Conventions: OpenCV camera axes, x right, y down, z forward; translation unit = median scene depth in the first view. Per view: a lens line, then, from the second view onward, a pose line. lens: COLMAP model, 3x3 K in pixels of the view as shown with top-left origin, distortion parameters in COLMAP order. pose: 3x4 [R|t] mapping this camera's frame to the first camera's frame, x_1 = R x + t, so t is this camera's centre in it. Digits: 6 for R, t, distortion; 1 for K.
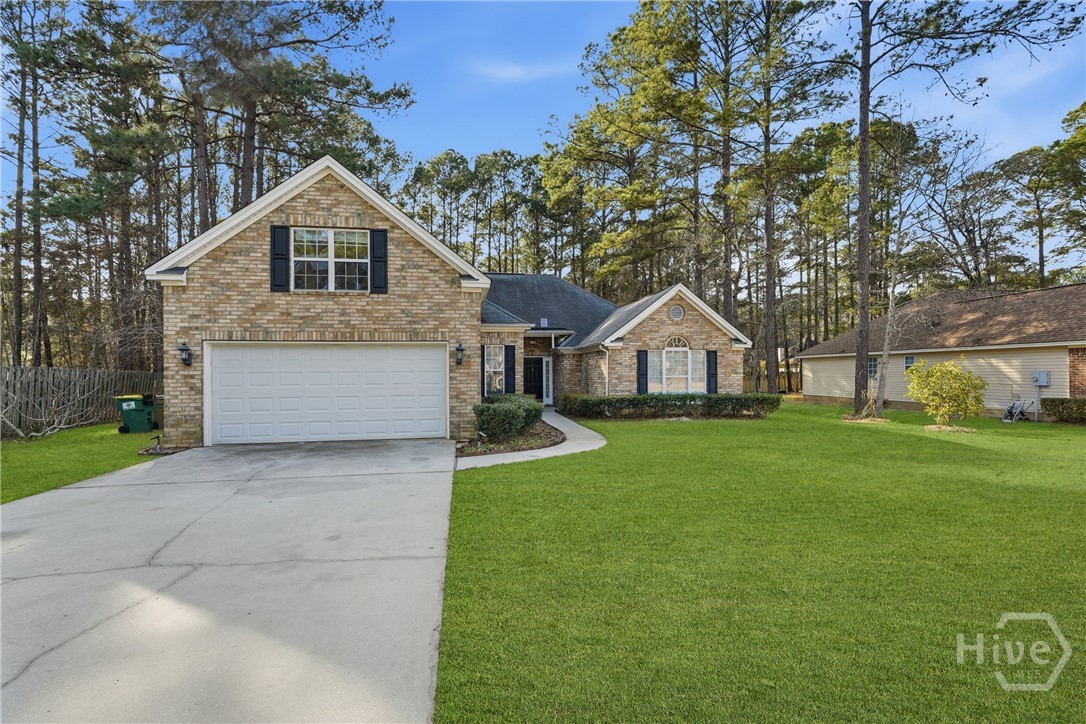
lens RADIAL K [[484.4, 0, 509.7], [0, 484.4, 357.2], [0, 0, 1]] dist [-0.003597, 0.000075]
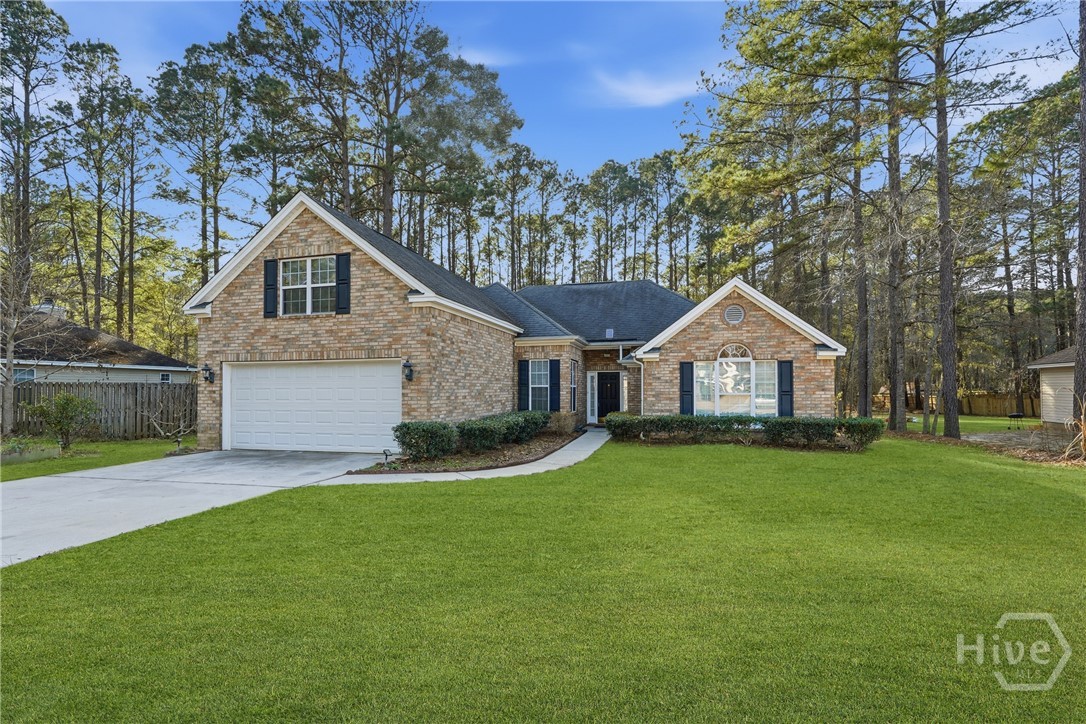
lens RADIAL K [[484.4, 0, 543.5], [0, 484.4, 370.0], [0, 0, 1]] dist [-0.003597, 0.000075]
pose [[0.917818, -0.013537, -0.396769, 0.544875], [0.011625, 0.999906, -0.007224, 0.003387], [0.396830, 0.002018, 0.917890, 0.201749]]
